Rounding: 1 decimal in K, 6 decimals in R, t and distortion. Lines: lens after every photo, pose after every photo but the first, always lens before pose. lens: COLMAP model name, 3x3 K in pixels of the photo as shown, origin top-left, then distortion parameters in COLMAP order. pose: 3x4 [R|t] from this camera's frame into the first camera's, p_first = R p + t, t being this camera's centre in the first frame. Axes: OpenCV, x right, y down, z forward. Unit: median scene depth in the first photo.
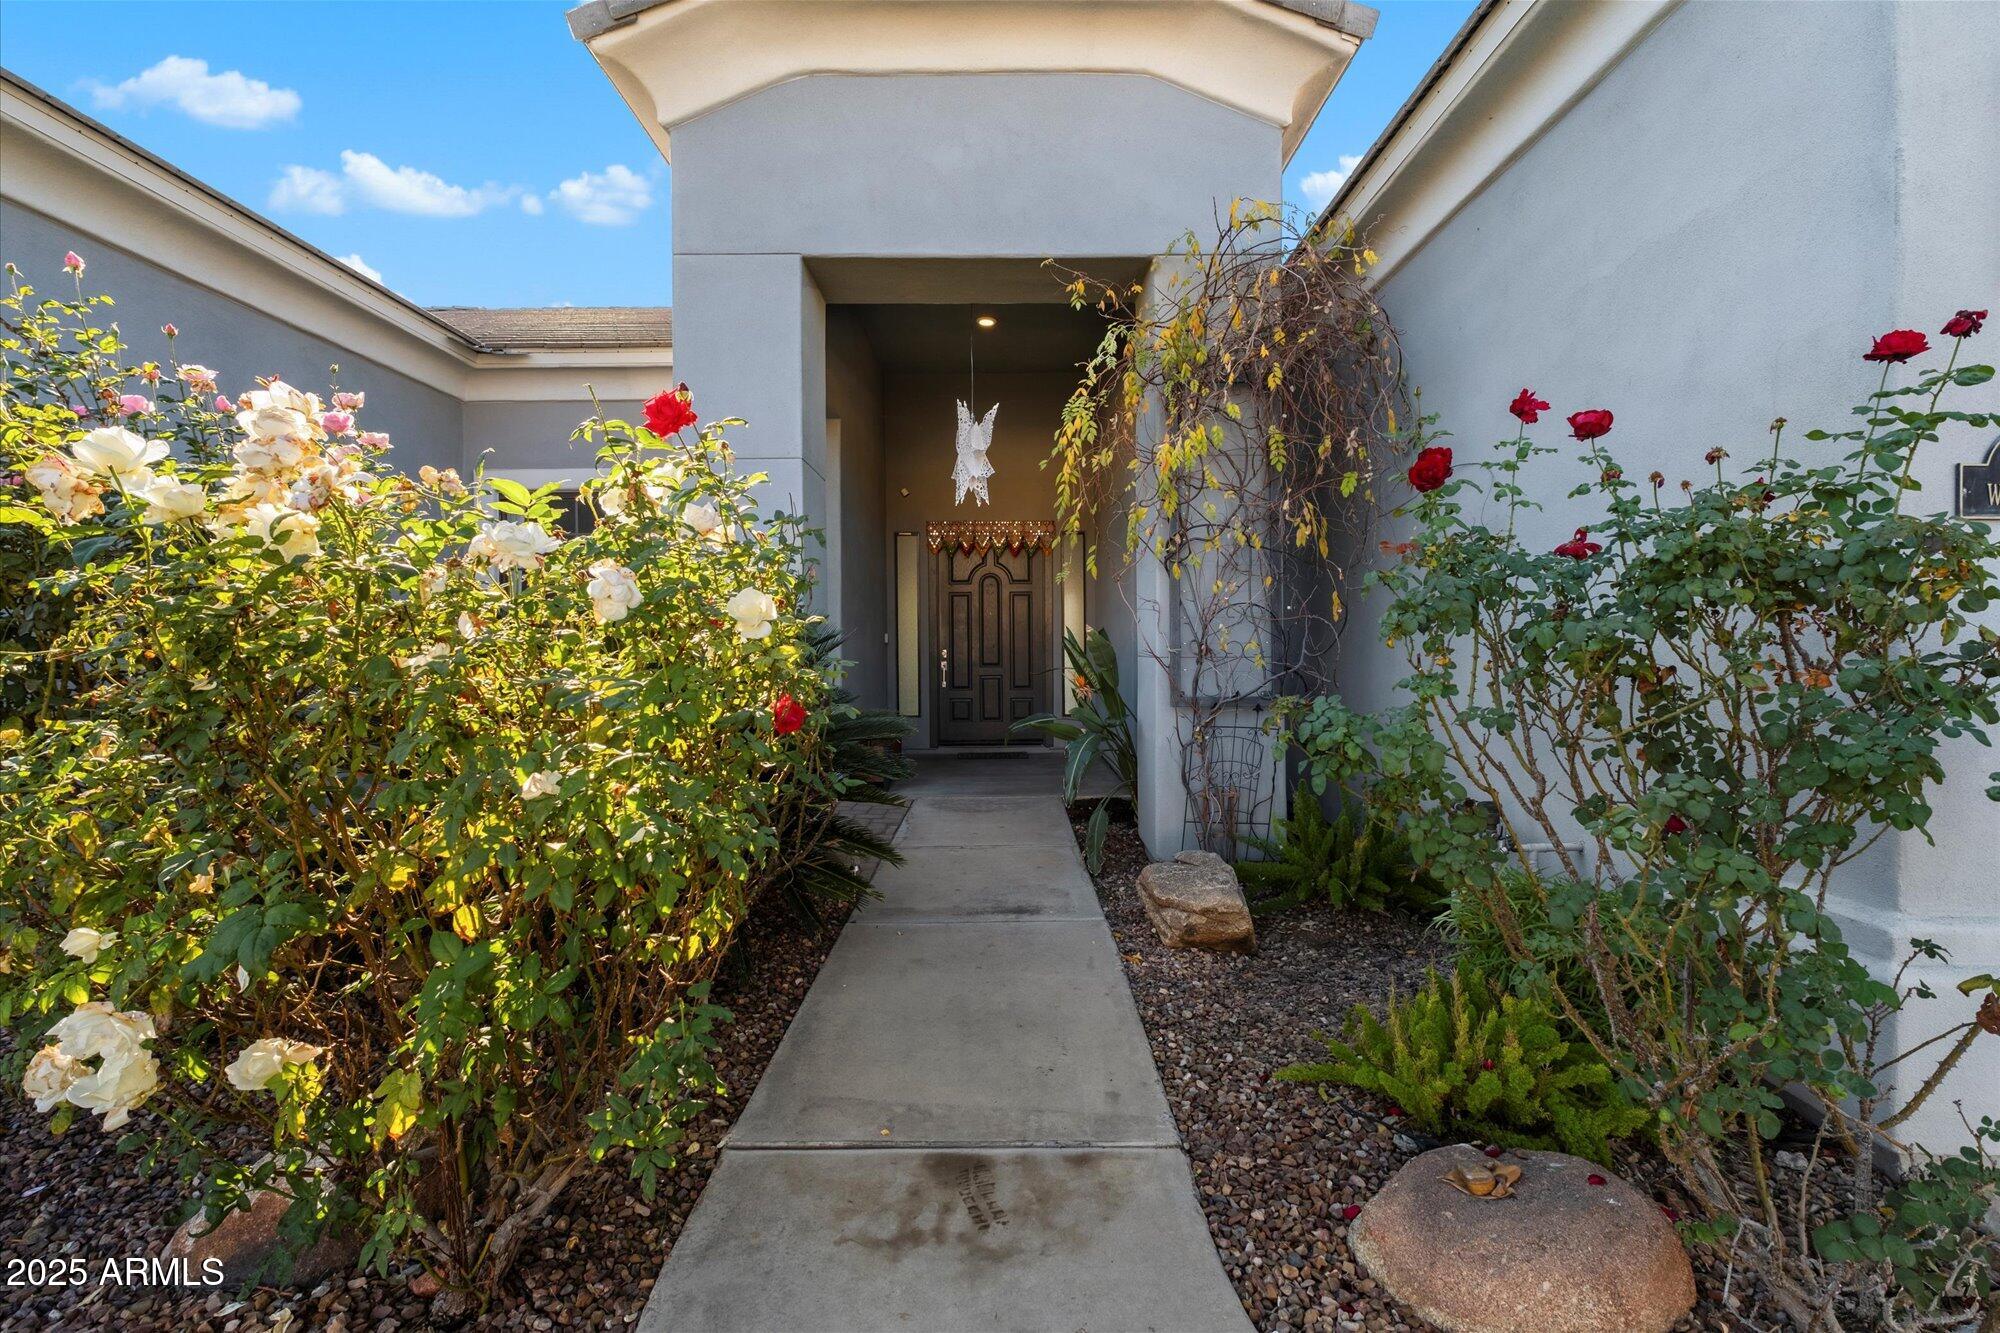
lens RADIAL K [[847.4, 0, 1001.2], [0, 847.4, 662.7], [0, 0, 1]] dist [0.000039, 0.000160]
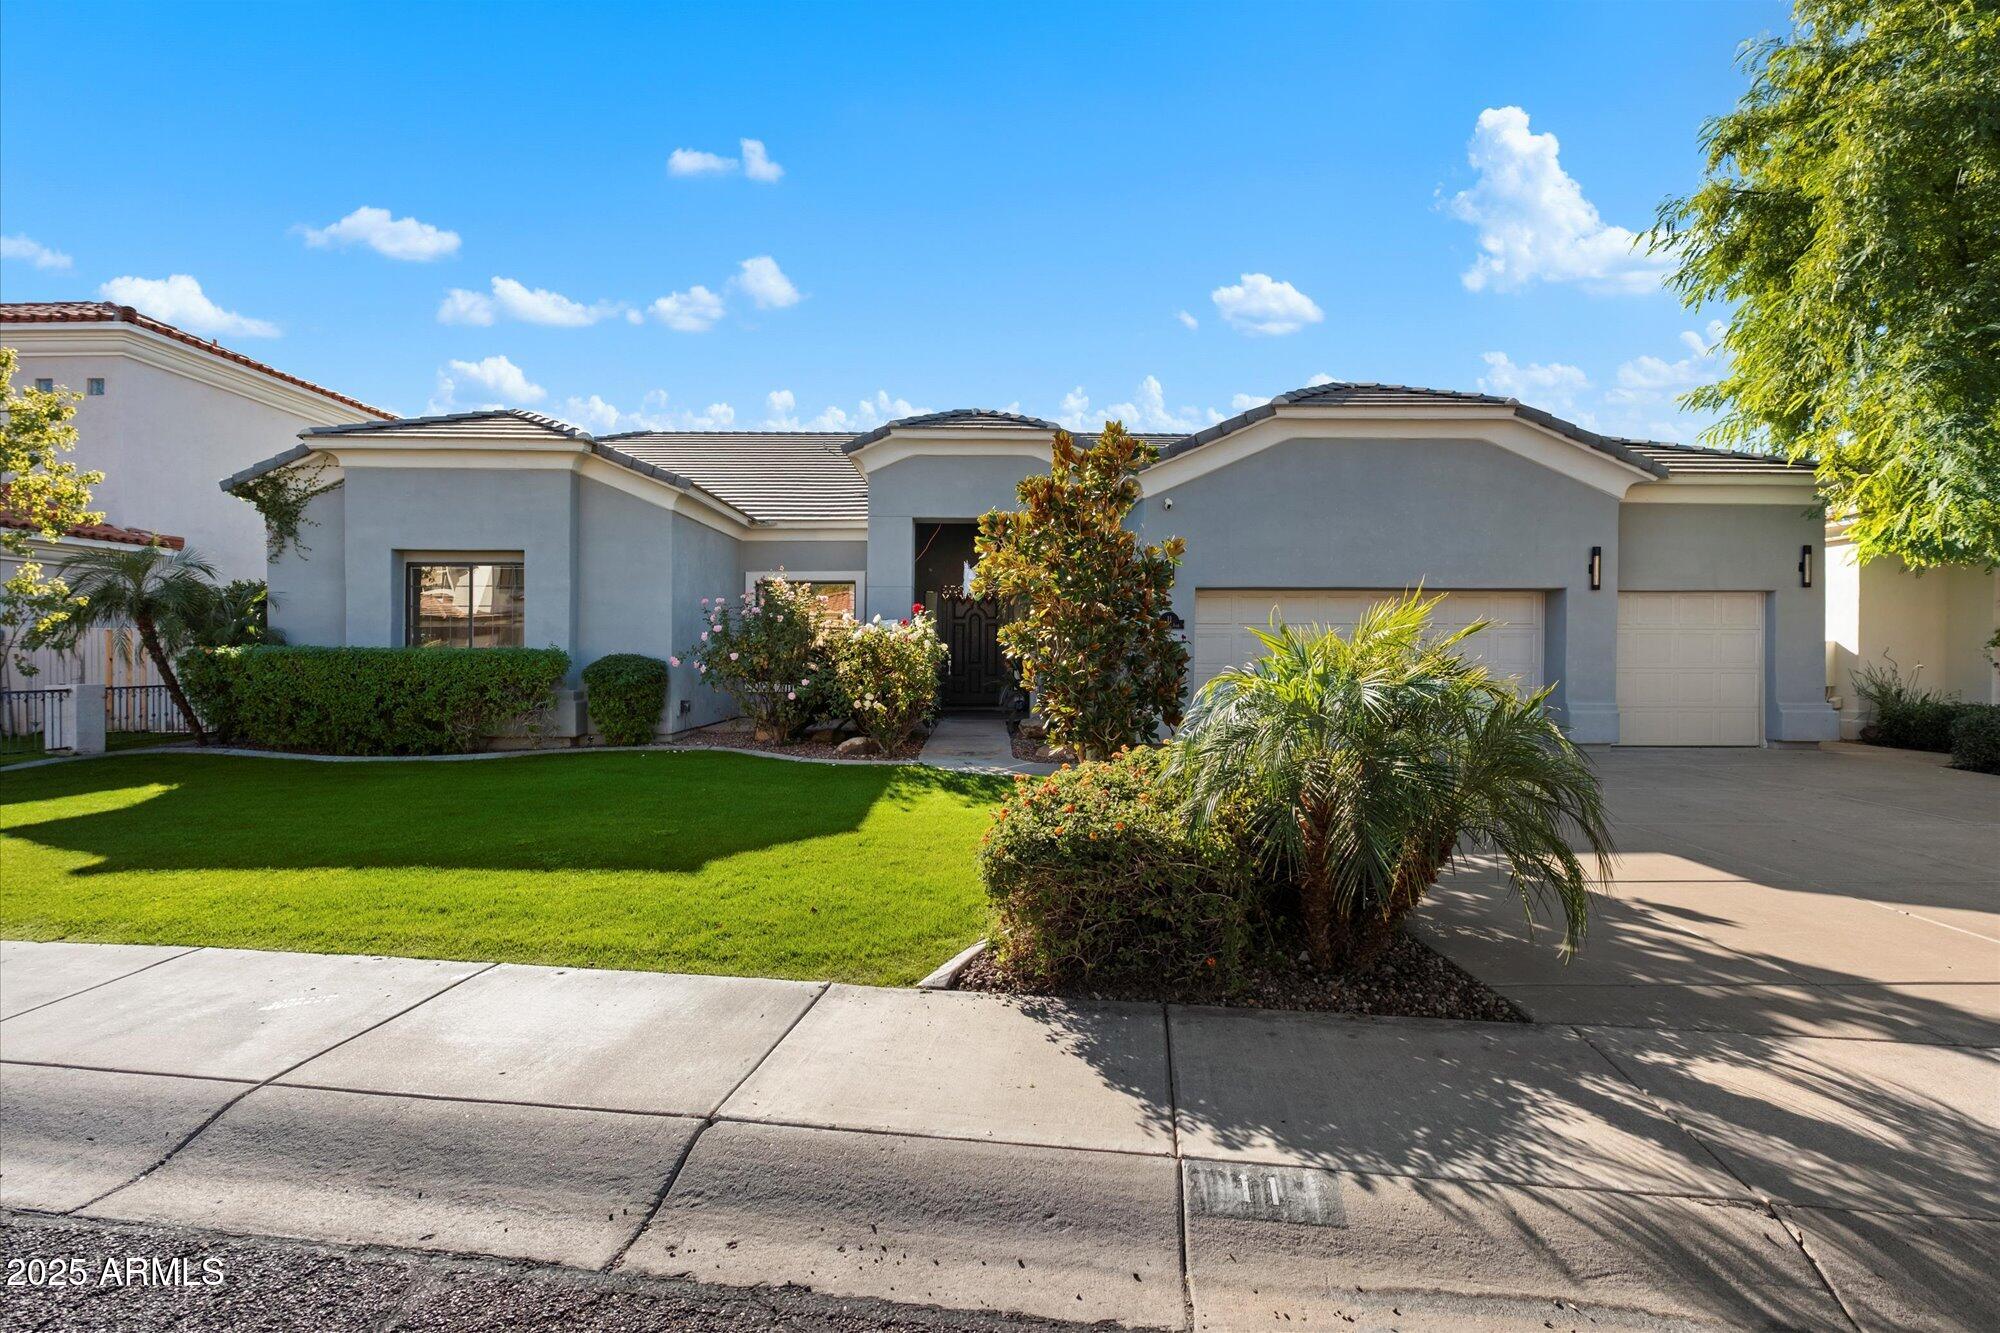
lens RADIAL K [[847.4, 0, 999.3], [0, 847.4, 660.4], [0, 0, 1]] dist [0.000039, 0.000160]
pose [[0.999979, -0.004470, 0.004794, 0.009099], [0.004486, 0.999984, -0.003341, 0.005002], [-0.004779, 0.003362, 0.999983, -0.330945]]
